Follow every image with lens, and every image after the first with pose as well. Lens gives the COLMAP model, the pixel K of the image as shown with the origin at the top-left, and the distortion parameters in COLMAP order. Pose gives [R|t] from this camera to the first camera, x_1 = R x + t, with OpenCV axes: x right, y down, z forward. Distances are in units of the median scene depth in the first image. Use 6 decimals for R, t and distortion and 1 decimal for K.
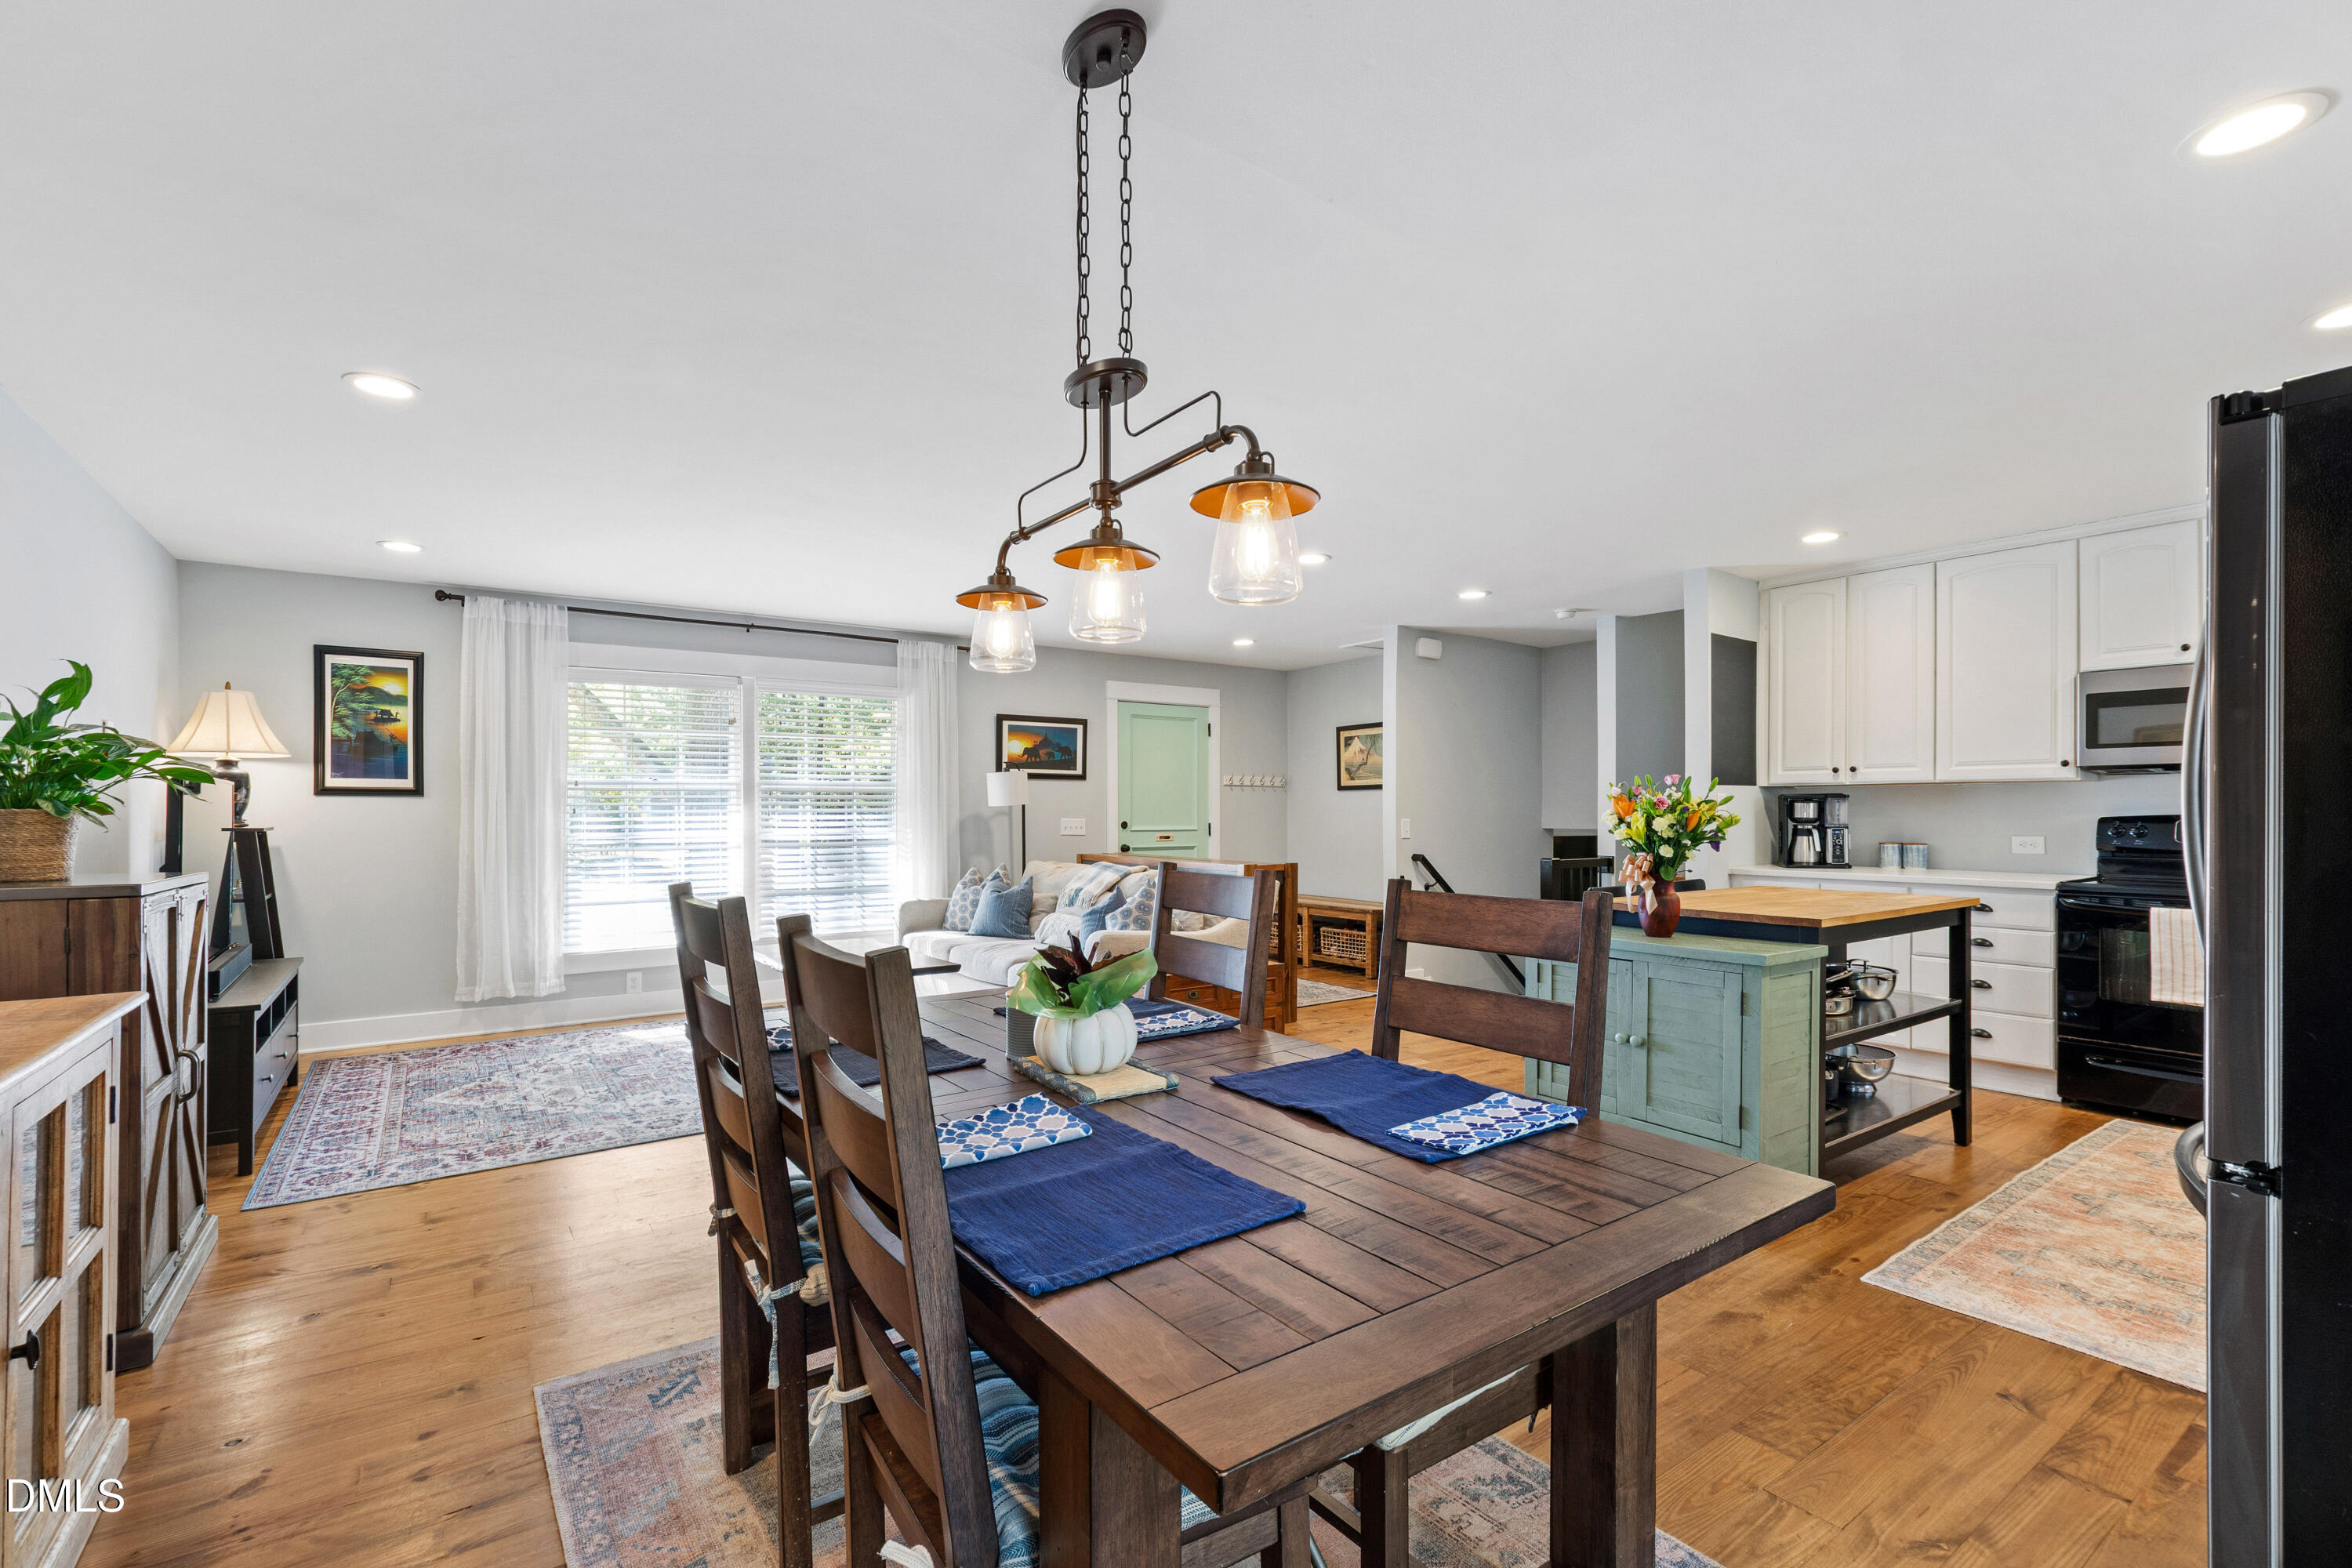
lens RADIAL K [[1050.3, 0, 1183.2], [0, 1050.3, 819.0], [0, 0, 1]] dist [-0.003217, -0.000731]
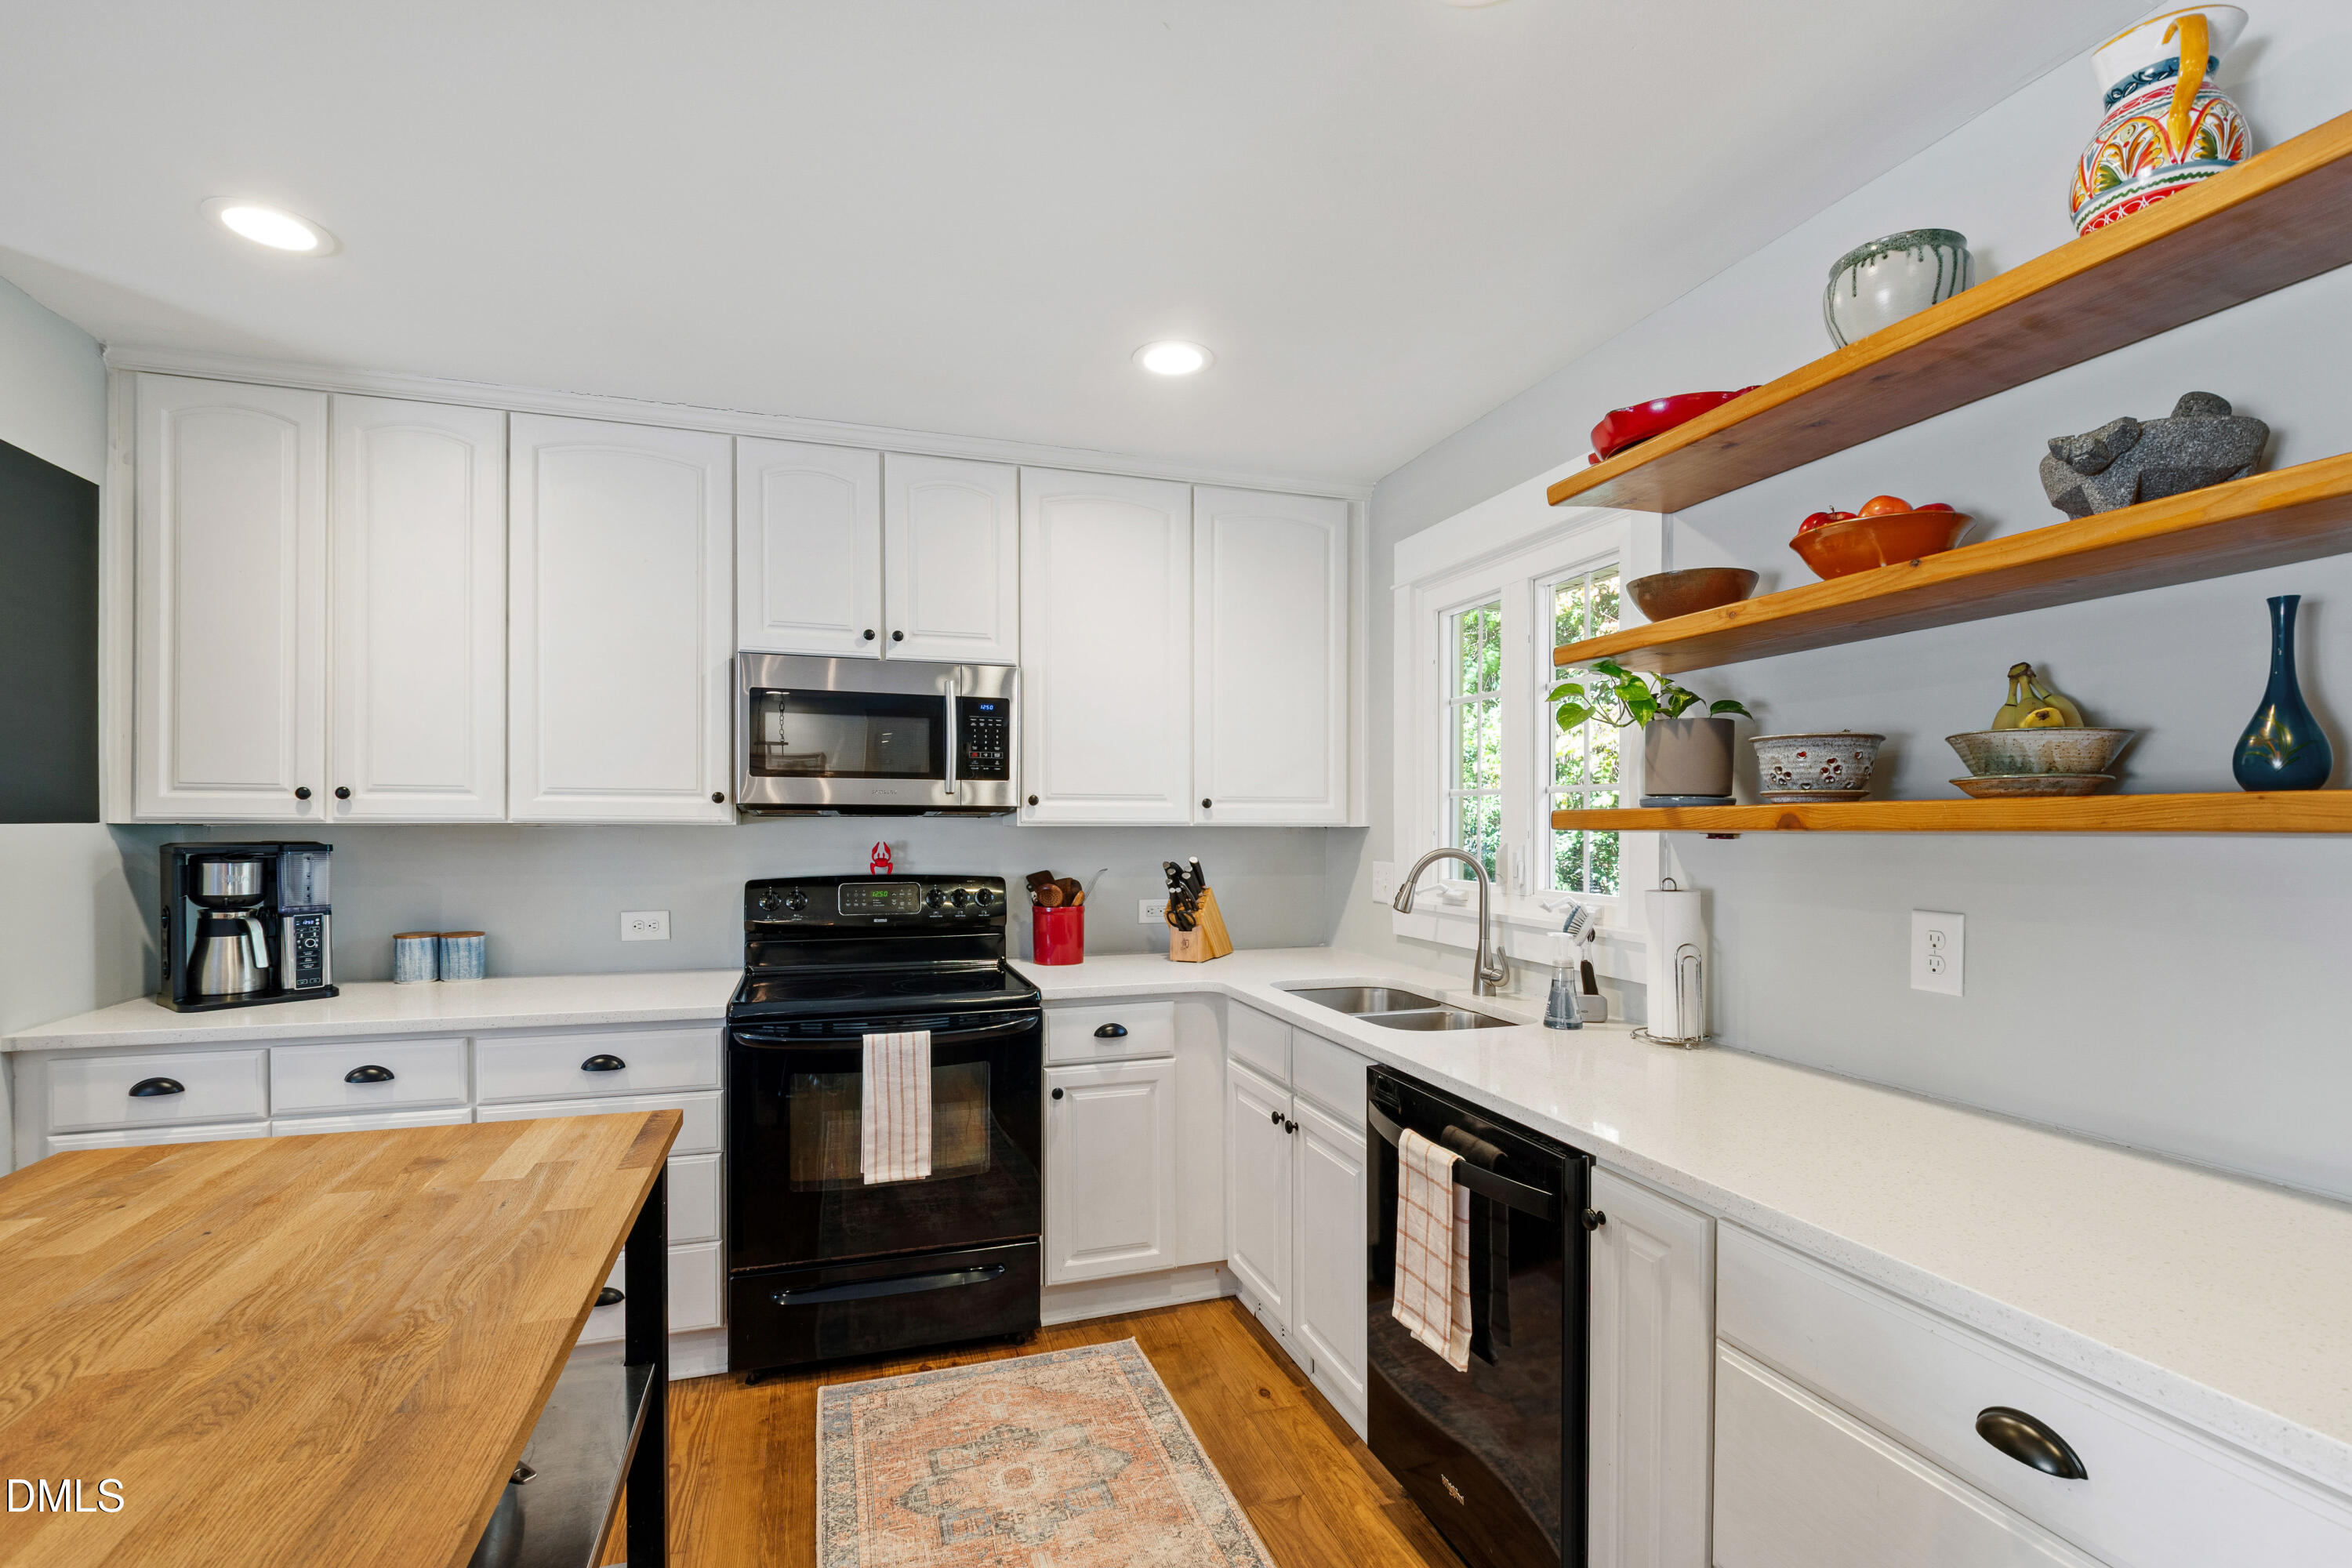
lens RADIAL K [[1050.3, 0, 1165.1], [0, 1050.3, 832.9], [0, 0, 1]] dist [-0.003217, -0.000731]
pose [[0.313920, 0.001348, 0.949448, 0.294705], [0.005009, 0.999983, -0.003076, -0.025254], [-0.949436, 0.005722, 0.313908, 0.481404]]
